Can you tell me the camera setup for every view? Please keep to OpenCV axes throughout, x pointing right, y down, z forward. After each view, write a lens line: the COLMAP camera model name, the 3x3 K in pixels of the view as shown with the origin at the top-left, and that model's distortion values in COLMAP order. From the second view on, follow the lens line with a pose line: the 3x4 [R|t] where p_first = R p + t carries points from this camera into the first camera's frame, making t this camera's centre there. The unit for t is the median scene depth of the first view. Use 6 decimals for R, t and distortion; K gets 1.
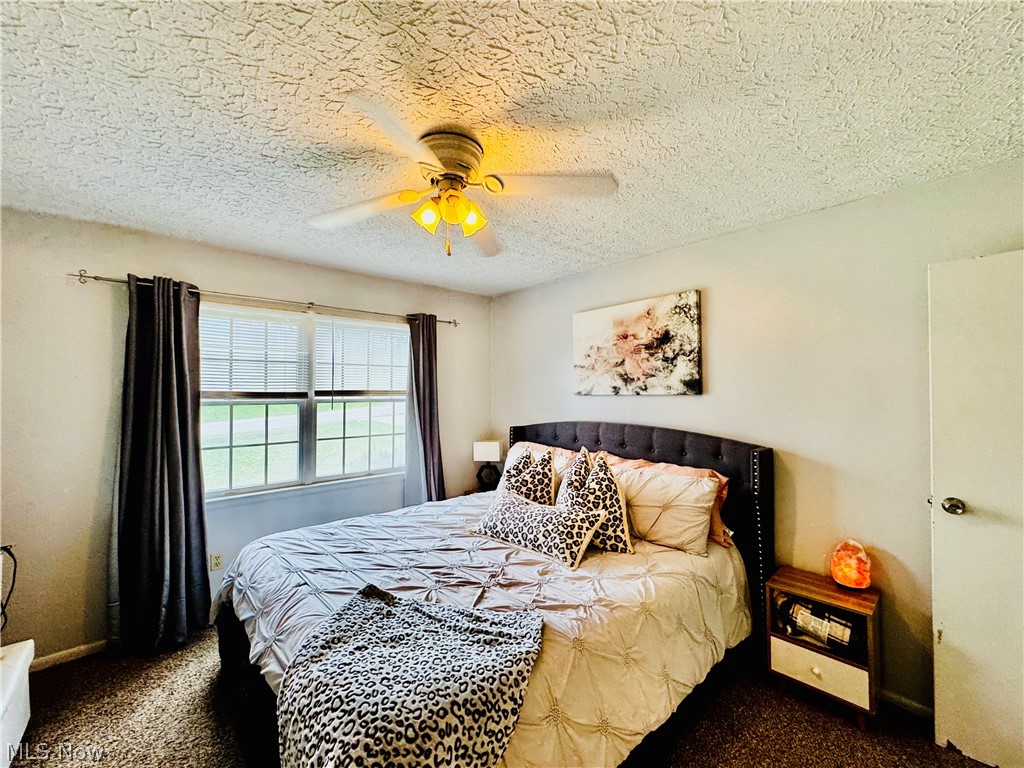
lens RADIAL K [[412.8, 0, 511.7], [0, 412.8, 384.4], [0, 0, 1]] dist [-0.003197, 0.000017]
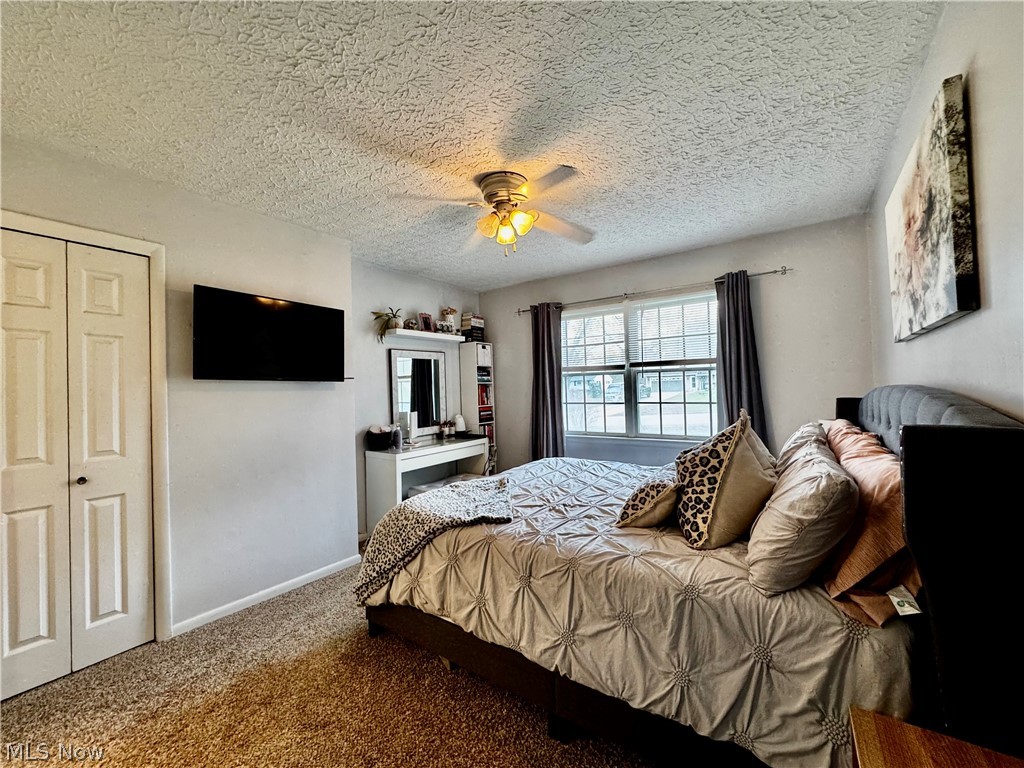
lens RADIAL K [[412.8, 0, 513.1], [0, 412.8, 383.5], [0, 0, 1]] dist [-0.003197, 0.000017]
pose [[0.229351, -0.017286, -0.973190, 0.720456], [0.036492, 0.999292, -0.009149, 0.082963], [0.972659, -0.033415, 0.229819, 0.397438]]
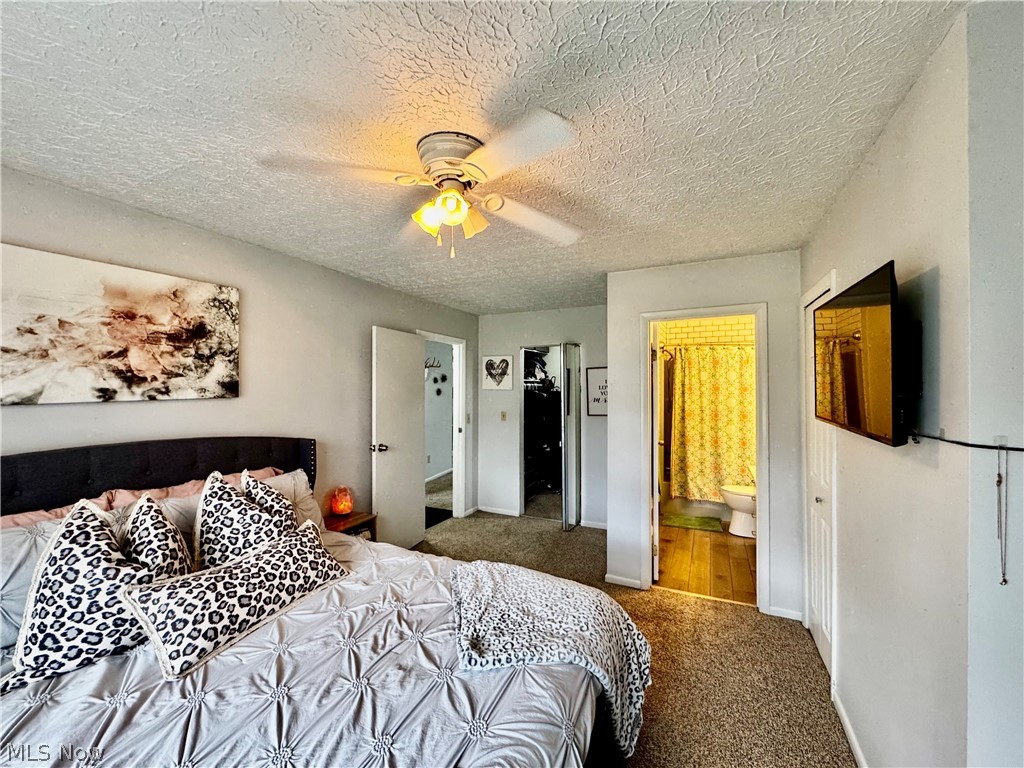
lens RADIAL K [[412.8, 0, 513.2], [0, 412.8, 383.4], [0, 0, 1]] dist [-0.003197, 0.000017]
pose [[-0.391918, 0.009018, 0.919956, -0.653786], [-0.011056, 0.999834, -0.014511, -0.000830], [-0.919934, -0.015859, -0.391753, 0.737276]]
